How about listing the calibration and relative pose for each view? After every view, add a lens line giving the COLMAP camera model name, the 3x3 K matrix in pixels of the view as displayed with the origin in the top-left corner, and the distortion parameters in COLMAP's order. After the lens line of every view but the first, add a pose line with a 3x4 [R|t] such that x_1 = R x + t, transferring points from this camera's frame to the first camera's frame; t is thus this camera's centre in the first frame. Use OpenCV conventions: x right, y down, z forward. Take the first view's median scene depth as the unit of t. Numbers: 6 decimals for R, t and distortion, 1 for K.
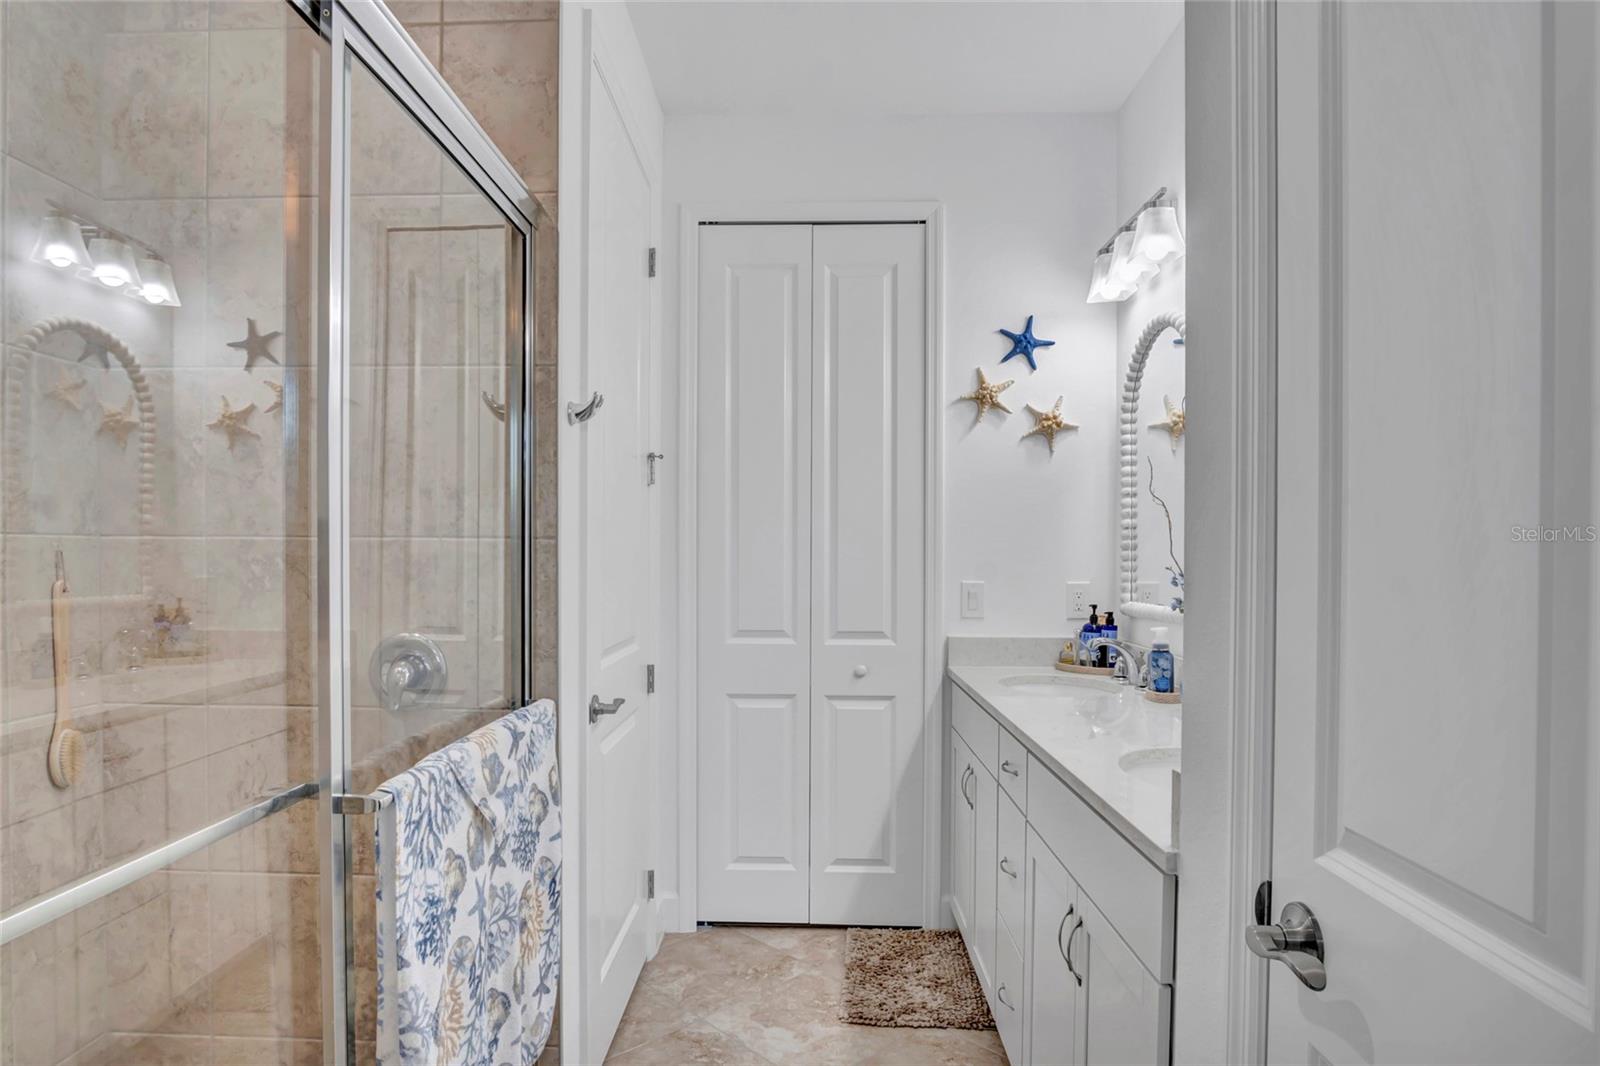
lens RADIAL K [[818.5, 0, 804.4], [0, 818.5, 565.6], [0, 0, 1]] dist [-0.003253, 0.000157]
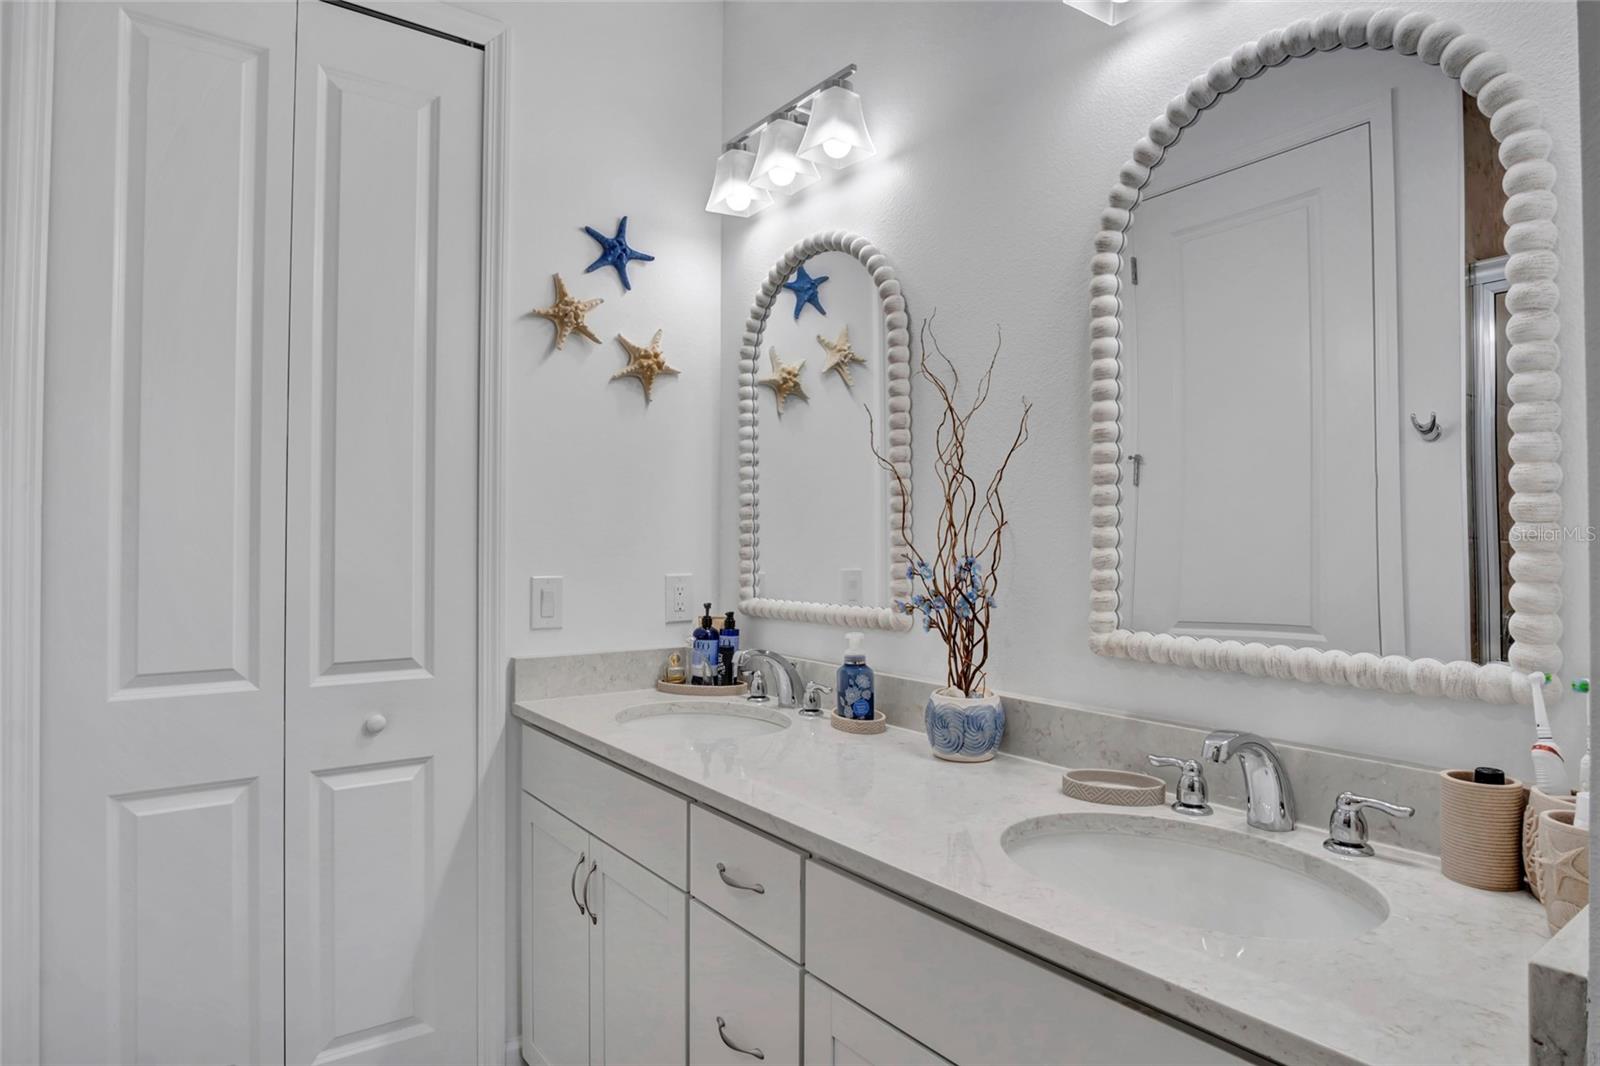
lens RADIAL K [[882.0, 0, 788.3], [0, 882.0, 532.5], [0, 0, 1]] dist [-0.031067, 0.002663]
pose [[0.808079, 0.007095, 0.589031, -0.070942], [0.006765, 0.999750, -0.021323, -0.000562], [-0.589035, 0.021215, 0.807829, 0.276317]]
